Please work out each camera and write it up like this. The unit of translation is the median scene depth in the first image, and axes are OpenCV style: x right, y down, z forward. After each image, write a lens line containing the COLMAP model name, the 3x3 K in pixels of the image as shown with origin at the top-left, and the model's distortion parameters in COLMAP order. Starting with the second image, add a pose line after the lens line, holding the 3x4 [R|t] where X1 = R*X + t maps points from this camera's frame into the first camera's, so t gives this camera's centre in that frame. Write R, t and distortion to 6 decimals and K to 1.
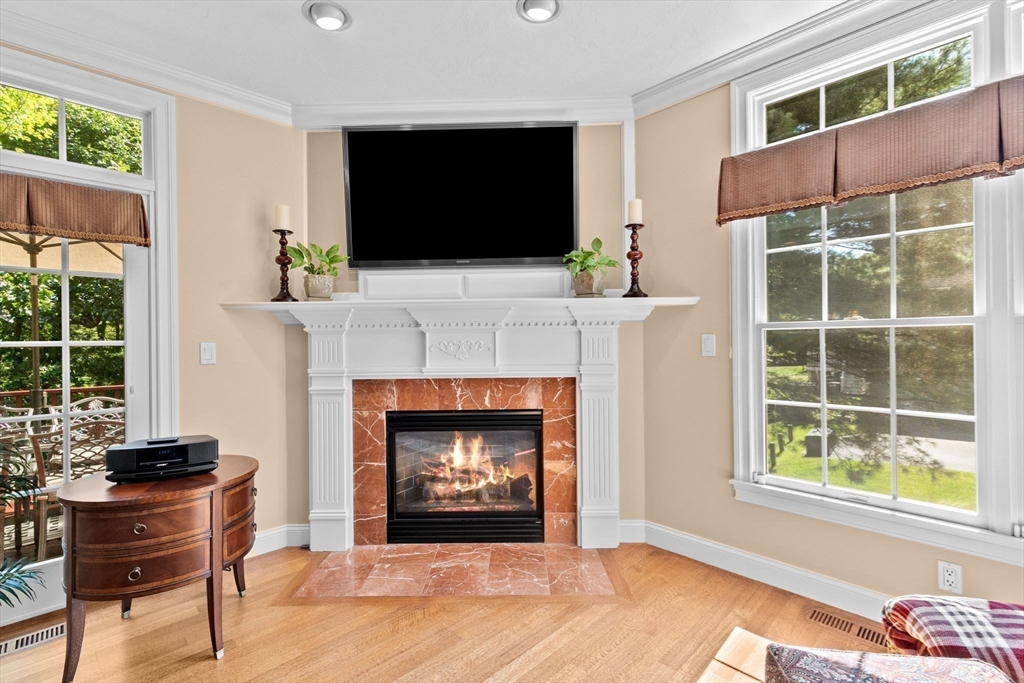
lens RADIAL K [[461.0, 0, 500.9], [0, 461.0, 375.0], [0, 0, 1]] dist [0.003952, 0.001201]
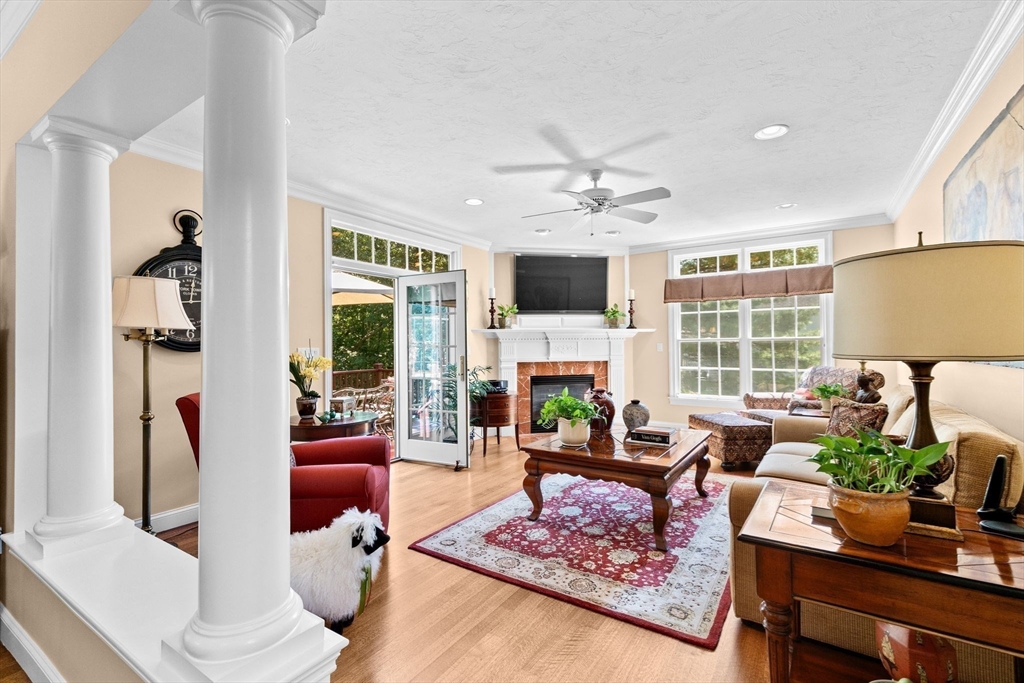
lens RADIAL K [[461.0, 0, 507.5], [0, 461.0, 339.6], [0, 0, 1]] dist [0.003952, 0.001201]
pose [[0.979618, 0.005757, 0.200789, -0.837608], [-0.001662, 0.999787, -0.020553, -0.056555], [-0.200865, 0.019801, 0.979419, -1.254992]]
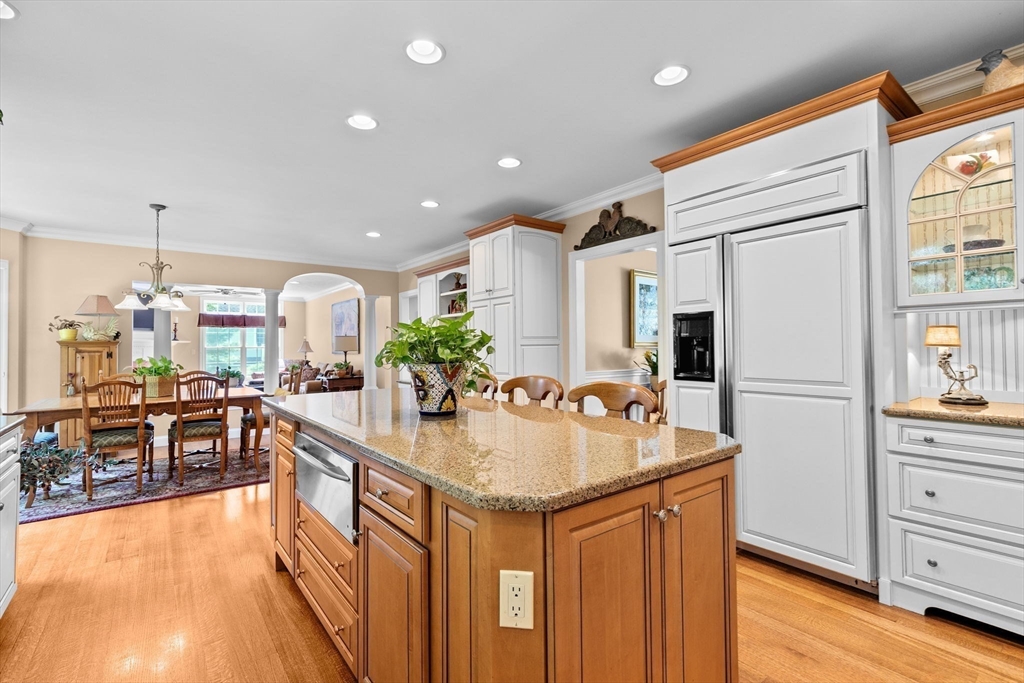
lens RADIAL K [[461.0, 0, 511.2], [0, 461.0, 341.6], [0, 0, 1]] dist [0.003952, 0.001201]
pose [[0.126839, 0.023879, 0.991636, -3.323037], [0.015550, 0.999539, -0.026058, -0.006612], [-0.991801, 0.018725, 0.126410, -2.418240]]
